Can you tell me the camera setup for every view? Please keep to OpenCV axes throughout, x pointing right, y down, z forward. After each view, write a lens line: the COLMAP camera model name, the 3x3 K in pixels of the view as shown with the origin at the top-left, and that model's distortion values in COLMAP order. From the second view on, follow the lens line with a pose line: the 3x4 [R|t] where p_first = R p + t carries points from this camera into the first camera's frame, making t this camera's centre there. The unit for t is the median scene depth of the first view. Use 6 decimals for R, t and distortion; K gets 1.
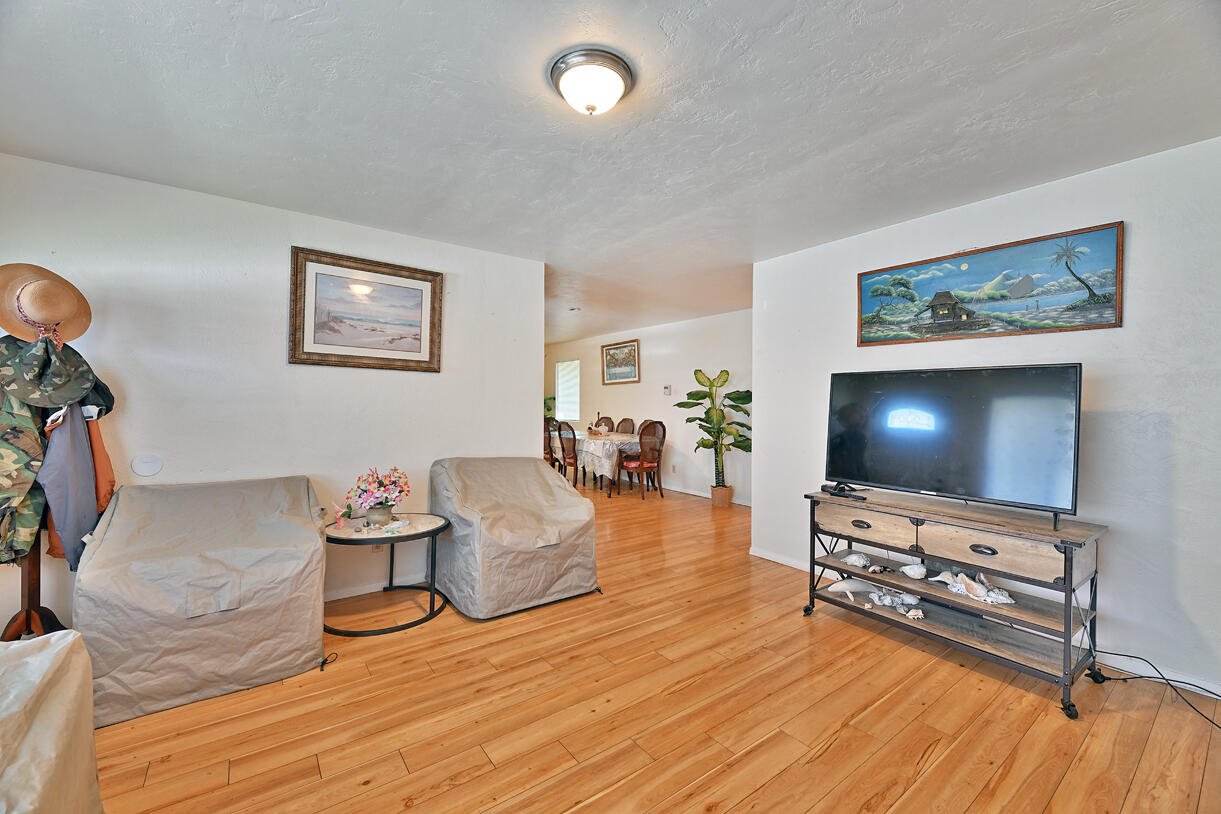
lens RADIAL K [[492.5, 0, 606.6], [0, 492.5, 405.9], [0, 0, 1]] dist [-0.000127, -0.003099]
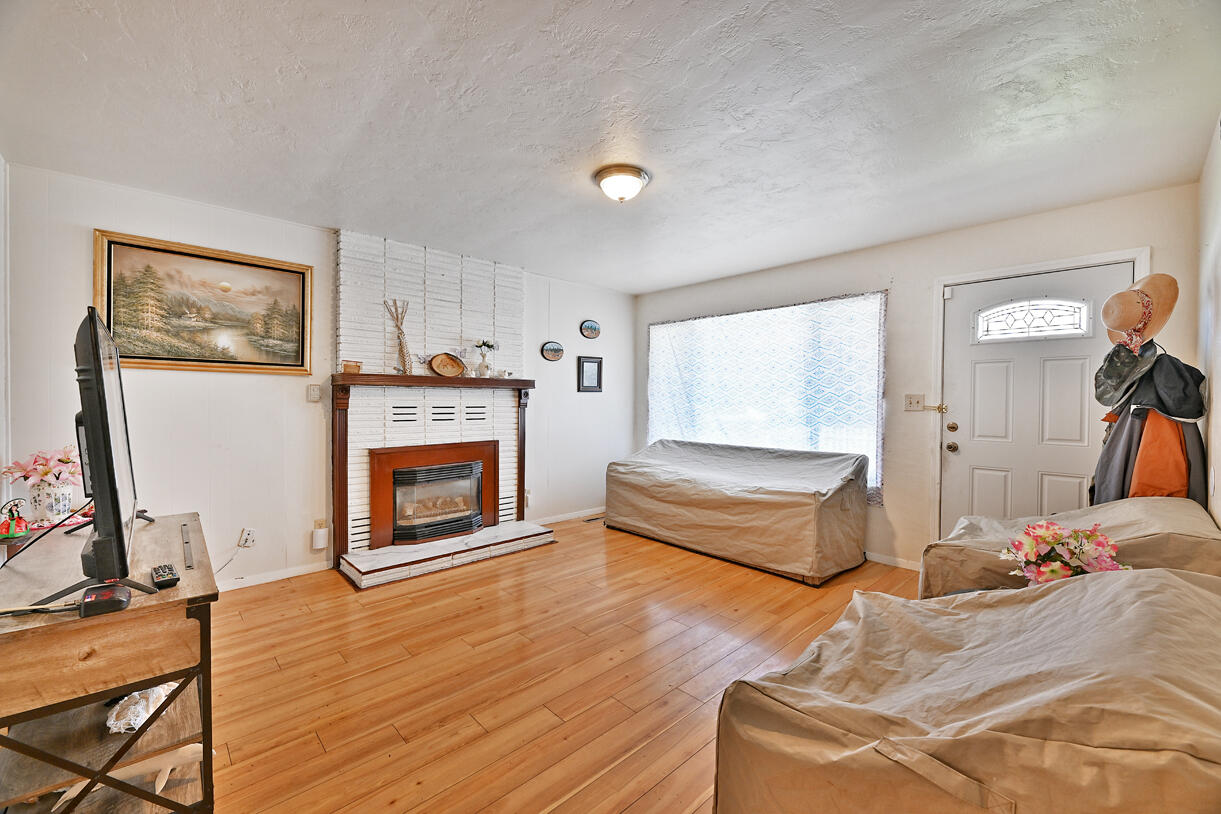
lens RADIAL K [[492.5, 0, 606.6], [0, 492.5, 405.9], [0, 0, 1]] dist [-0.000127, -0.003099]
pose [[-0.993013, -0.009822, -0.117598, 0.095600], [-0.011958, 0.999776, 0.017474, 0.002915], [0.117400, 0.018759, -0.992908, 1.302569]]
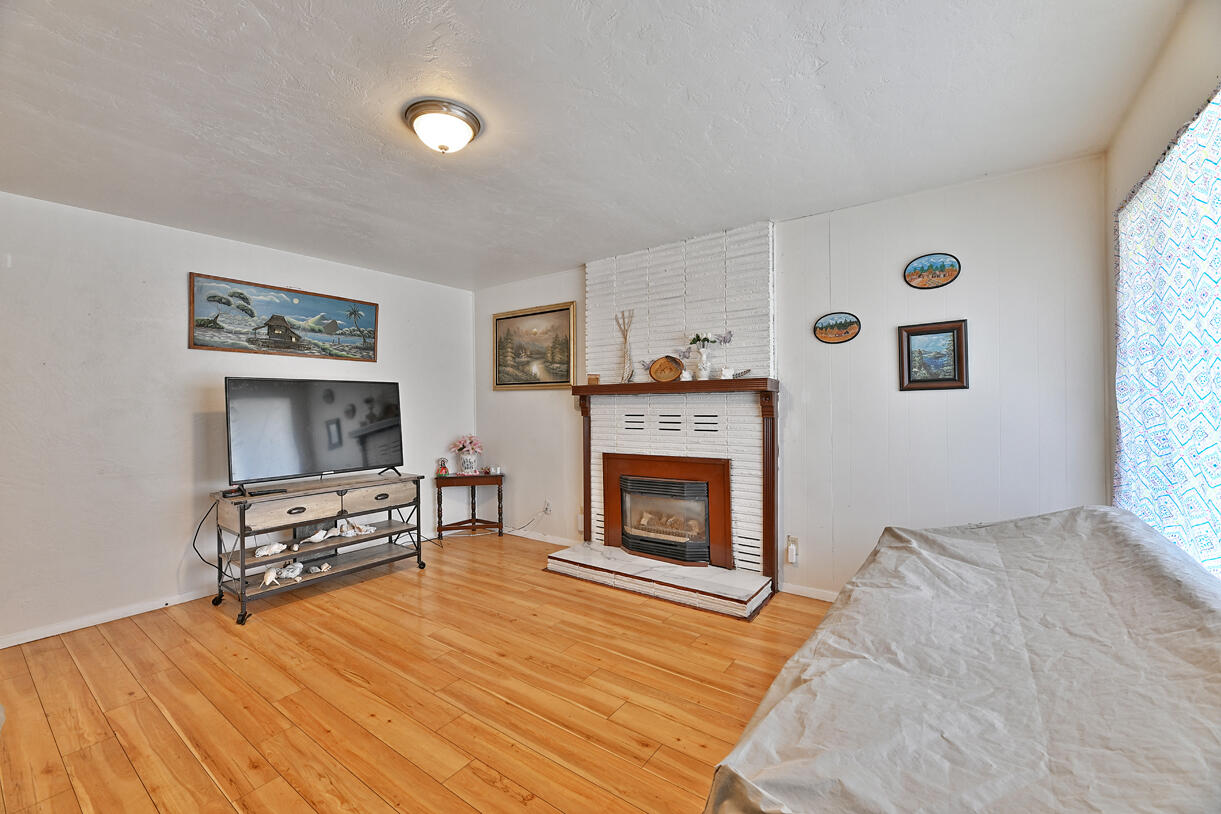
lens RADIAL K [[492.5, 0, 606.6], [0, 492.5, 405.9], [0, 0, 1]] dist [-0.000127, -0.003099]
pose [[-0.301255, -0.007551, 0.953514, -0.649775], [0.017810, 0.999750, 0.013544, -0.007072], [-0.953377, 0.021062, -0.301045, 0.521331]]
